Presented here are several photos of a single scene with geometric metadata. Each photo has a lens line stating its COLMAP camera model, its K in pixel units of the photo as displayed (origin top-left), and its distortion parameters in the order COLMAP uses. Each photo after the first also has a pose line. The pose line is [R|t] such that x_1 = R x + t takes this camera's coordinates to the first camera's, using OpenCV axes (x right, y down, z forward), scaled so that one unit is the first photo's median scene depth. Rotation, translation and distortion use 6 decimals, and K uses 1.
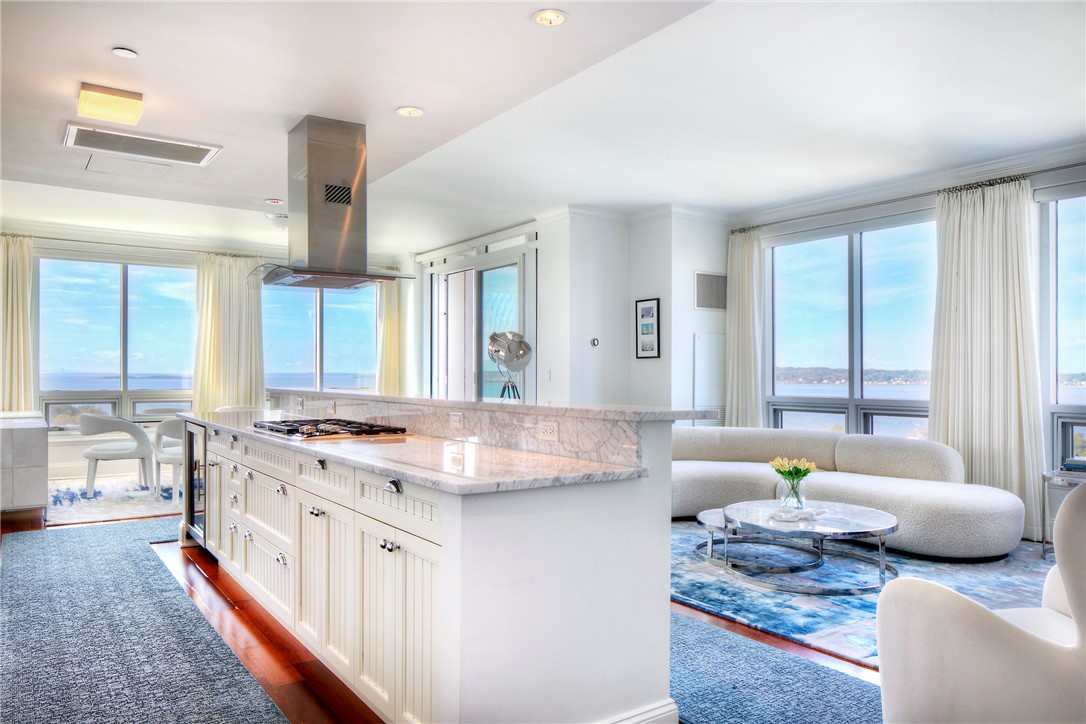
lens RADIAL K [[770.2, 0, 523.7], [0, 770.2, 342.6], [0, 0, 1]] dist [-0.002779, 0.000065]
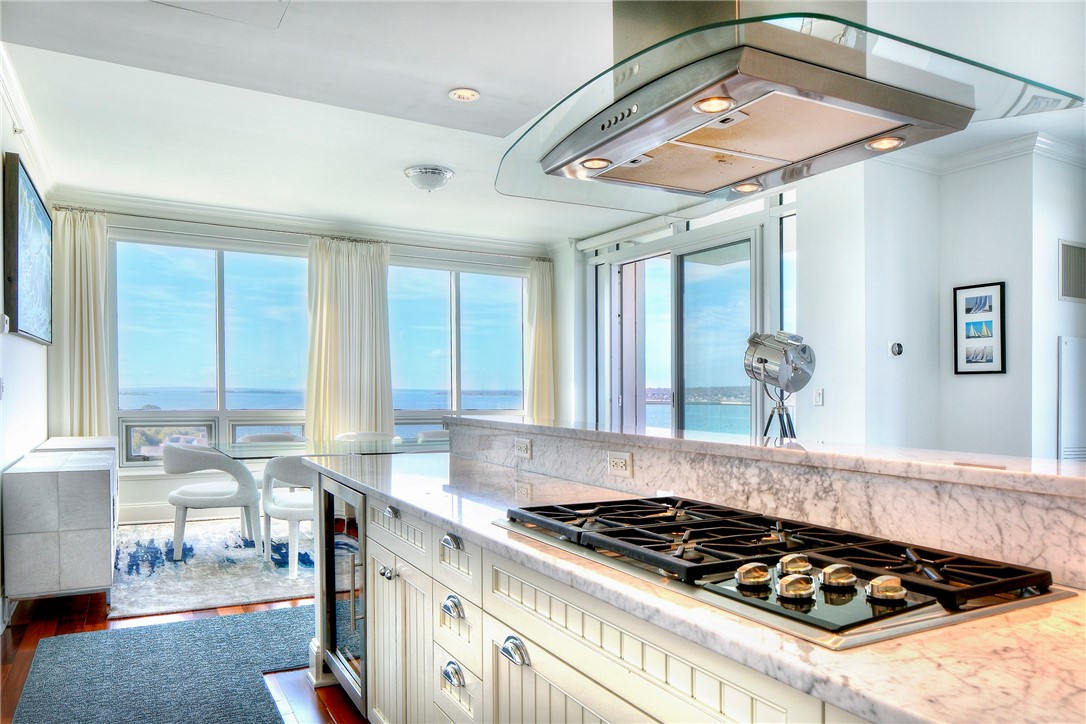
lens RADIAL K [[752.0, 0, 530.6], [0, 752.0, 395.6], [0, 0, 1]] dist [-0.003594, 0.004348]
pose [[0.995822, 0.010108, -0.090752, -0.160482], [-0.005891, 0.998896, 0.046611, 0.011018], [0.091123, -0.045882, 0.994782, 0.315334]]
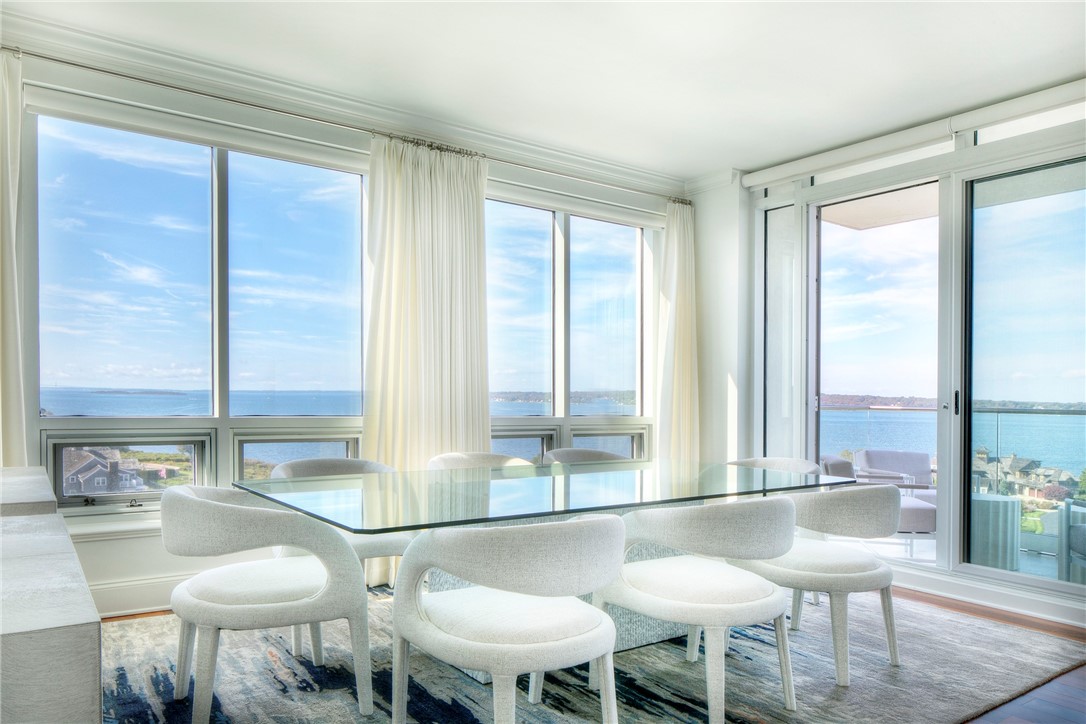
lens RADIAL K [[752.0, 0, 536.8], [0, 752.0, 396.9], [0, 0, 1]] dist [-0.003594, 0.004348]
pose [[0.999334, 0.016037, 0.032768, -0.414251], [-0.017439, 0.998925, 0.042957, 0.032128], [-0.032044, -0.043500, 0.998539, 0.647389]]
